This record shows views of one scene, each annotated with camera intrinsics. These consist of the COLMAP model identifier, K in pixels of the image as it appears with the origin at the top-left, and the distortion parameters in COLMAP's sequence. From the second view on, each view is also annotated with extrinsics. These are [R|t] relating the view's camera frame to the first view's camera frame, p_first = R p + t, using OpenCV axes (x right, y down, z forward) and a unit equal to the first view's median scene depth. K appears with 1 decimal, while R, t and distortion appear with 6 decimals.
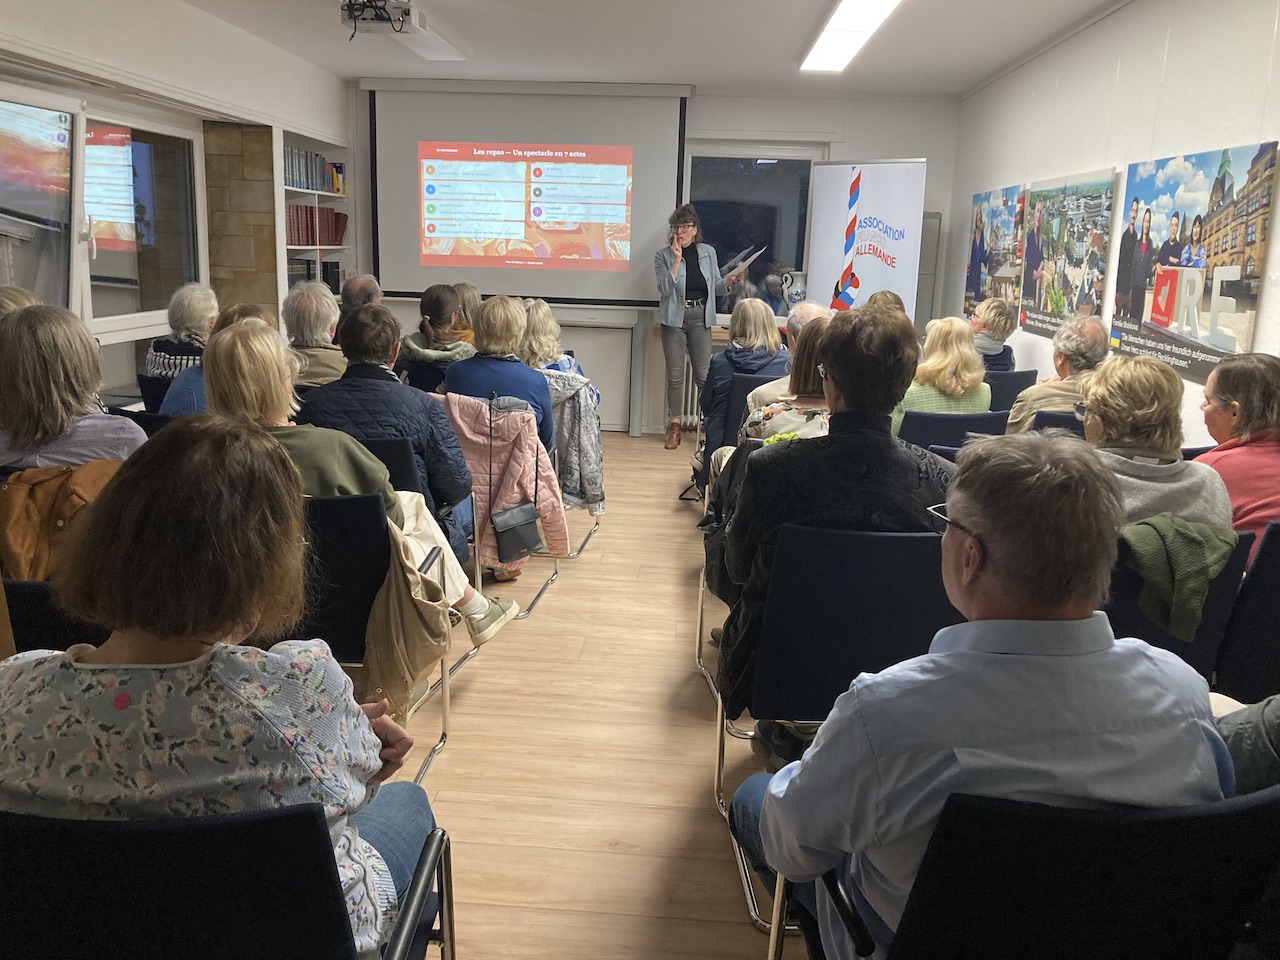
lens RADIAL K [[1056.3, 0, 639.4], [0, 1056.3, 440.7], [0, 0, 1]] dist [0.101992, 0.001563]
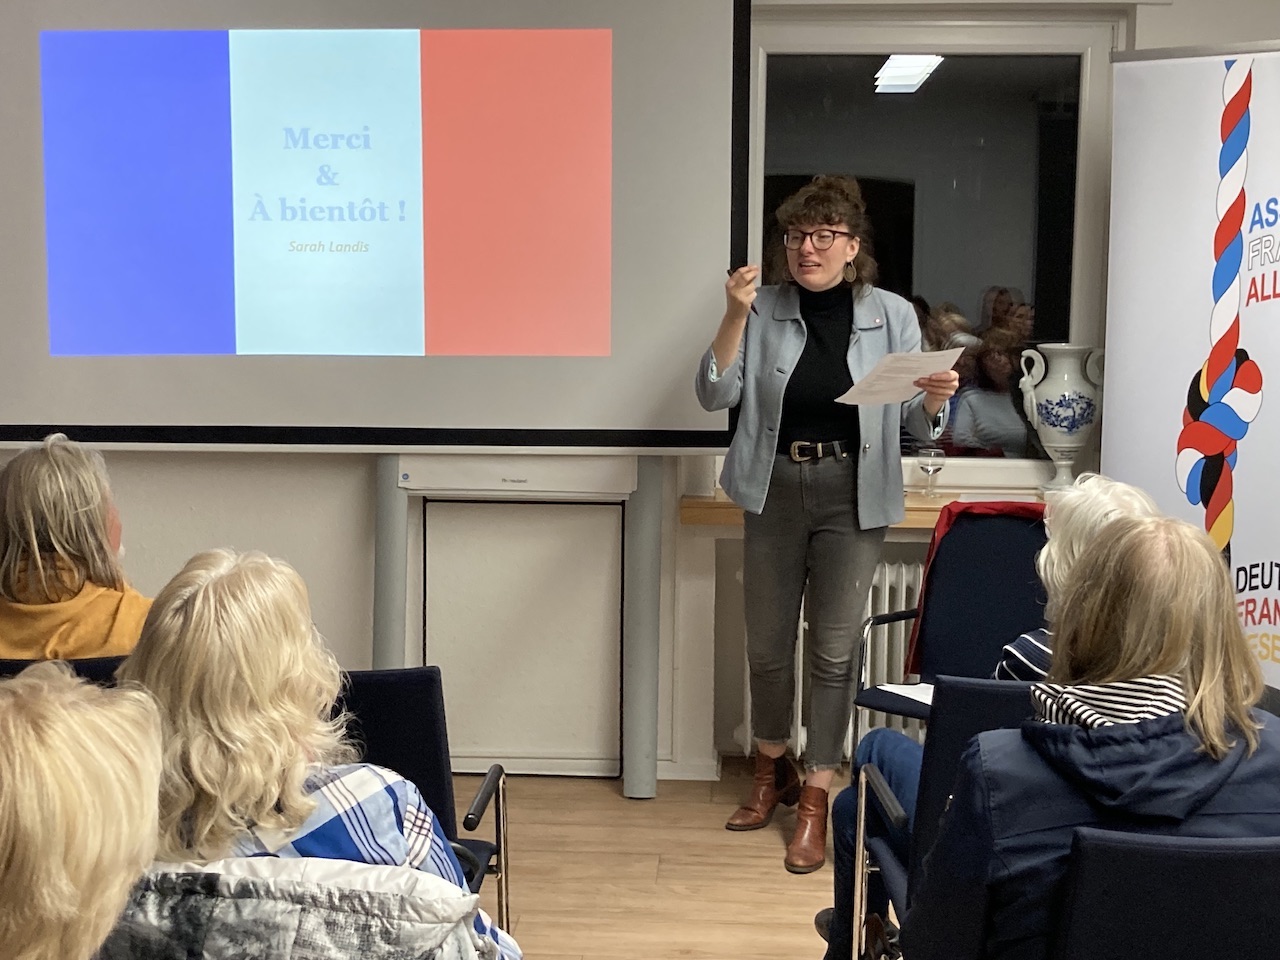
lens RADIAL K [[1812.7, 0, 640.0], [0, 1812.7, 480.0], [0, 0, 1]] dist [0.047546, -0.425497]
pose [[0.999557, -0.026922, 0.012708, -0.009865], [0.027665, 0.997665, -0.062440, -0.081858], [-0.010997, 0.062764, 0.997968, 0.398390]]
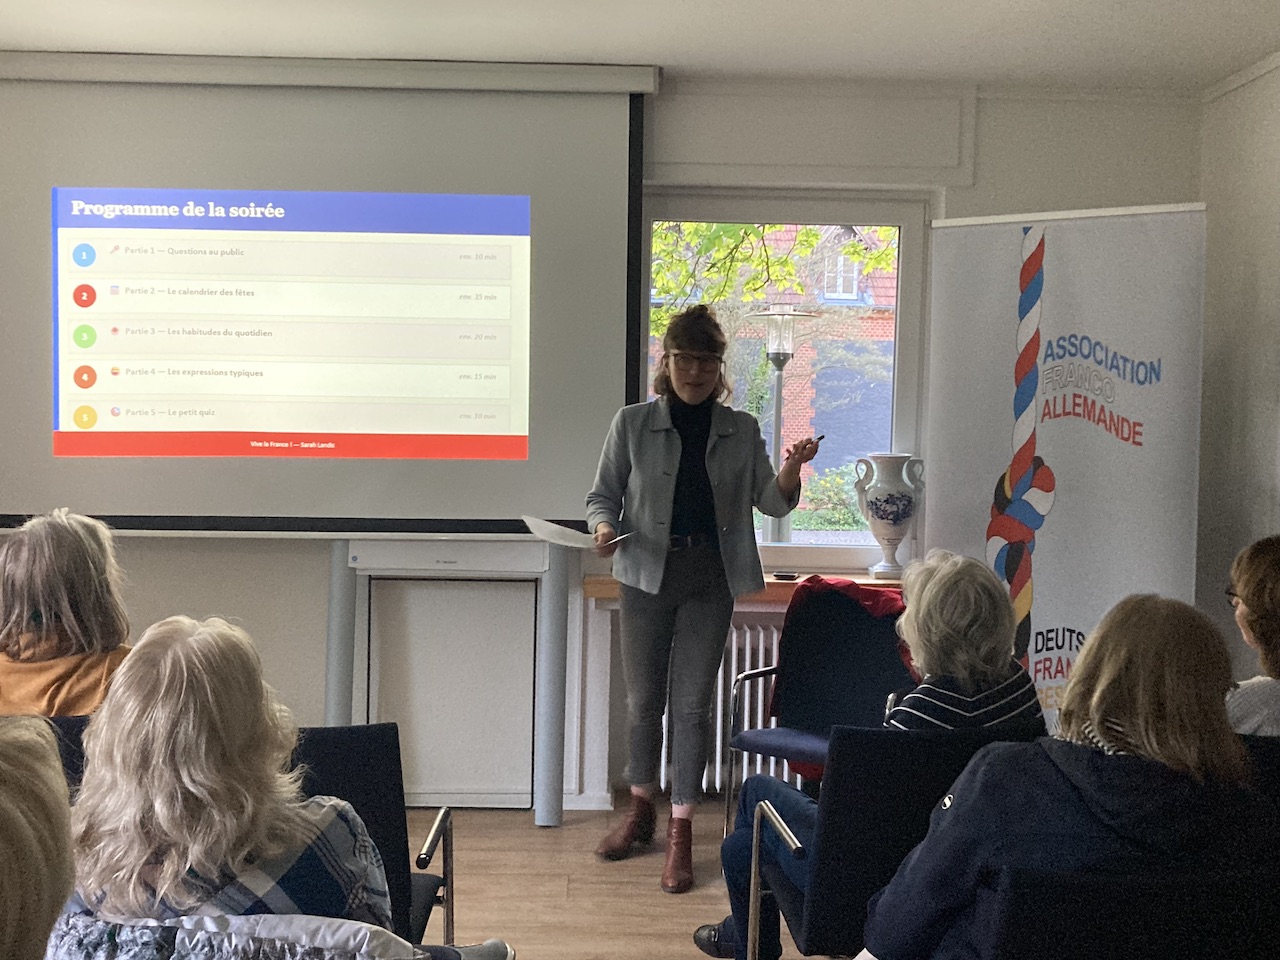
lens RADIAL K [[1375.0, 0, 640.0], [0, 1375.0, 480.0], [0, 0, 1]] dist [-0.013117, -0.007401]
pose [[0.994768, -0.019235, 0.100337, -0.022914], [0.031539, 0.991964, -0.122523, -0.083083], [-0.097174, 0.125047, 0.987381, 0.449442]]
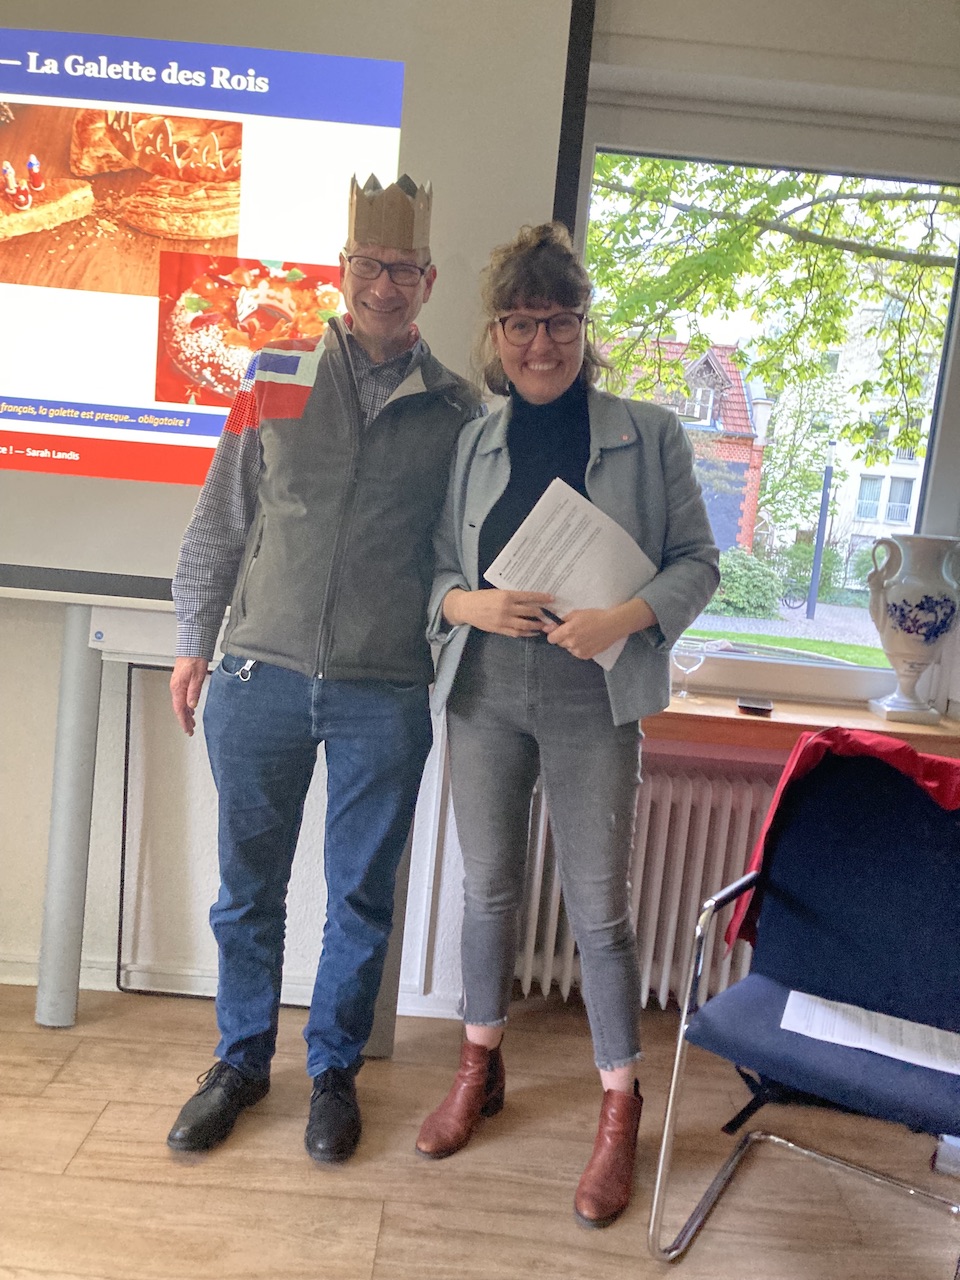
lens RADIAL K [[1017.2, 0, 475.4], [0, 1017.2, 654.8], [0, 0, 1]] dist [0.104963, -0.155990]
pose [[0.996945, 0.047958, 0.061646, 0.001794], [-0.046204, 0.998494, -0.029566, -0.118794], [-0.062971, 0.026627, 0.997660, 0.776147]]
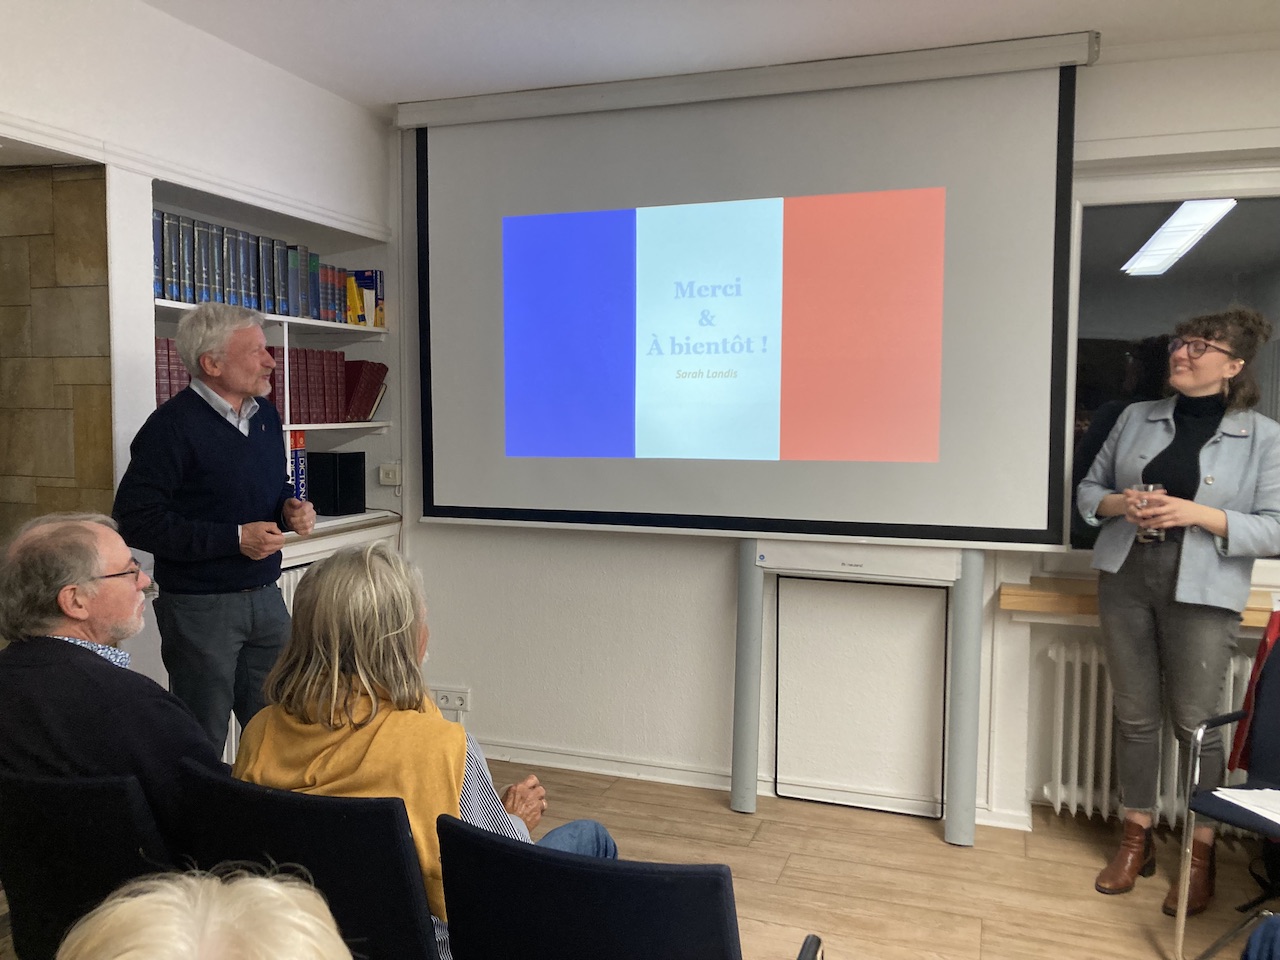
lens RADIAL K [[1017.2, 0, 640.0], [0, 1017.2, 480.0], [0, 0, 1]] dist [0.104963, -0.155990]
pose [[0.963462, -0.009548, -0.267675, -0.016693], [-0.021964, 0.993182, -0.114483, -0.108527], [0.266944, 0.116179, 0.956684, 0.606777]]
